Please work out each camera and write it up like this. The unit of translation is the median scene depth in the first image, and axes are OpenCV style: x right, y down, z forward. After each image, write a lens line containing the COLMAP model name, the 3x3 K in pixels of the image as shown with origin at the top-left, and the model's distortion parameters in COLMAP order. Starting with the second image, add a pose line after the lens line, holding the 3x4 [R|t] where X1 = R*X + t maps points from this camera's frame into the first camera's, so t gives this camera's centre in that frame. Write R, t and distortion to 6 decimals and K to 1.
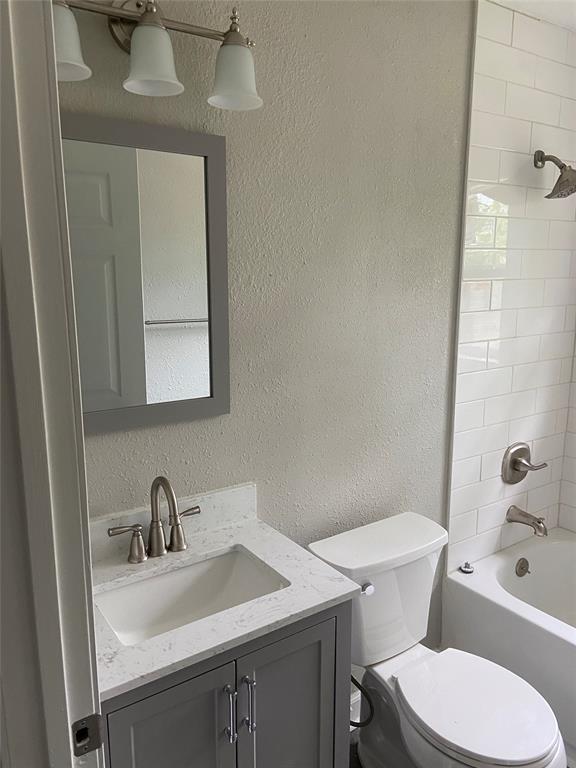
lens RADIAL K [[580.5, 0, 289.7], [0, 580.5, 383.6], [0, 0, 1]] dist [0.114932, -0.148069]
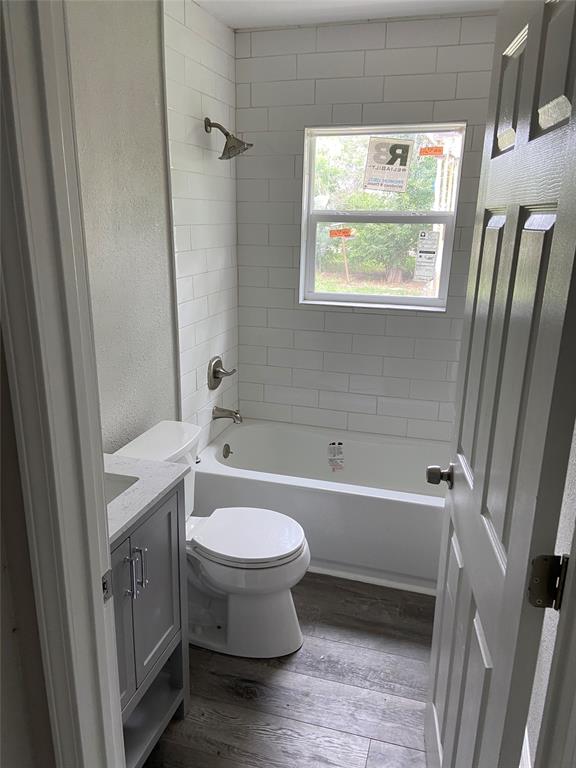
lens RADIAL K [[580.5, 0, 289.7], [0, 580.5, 383.6], [0, 0, 1]] dist [0.114932, -0.148069]
pose [[0.772366, -0.157679, 0.615295, -0.277728], [0.095900, 0.986541, 0.132436, 0.006895], [-0.627896, -0.043282, 0.777093, -0.085328]]
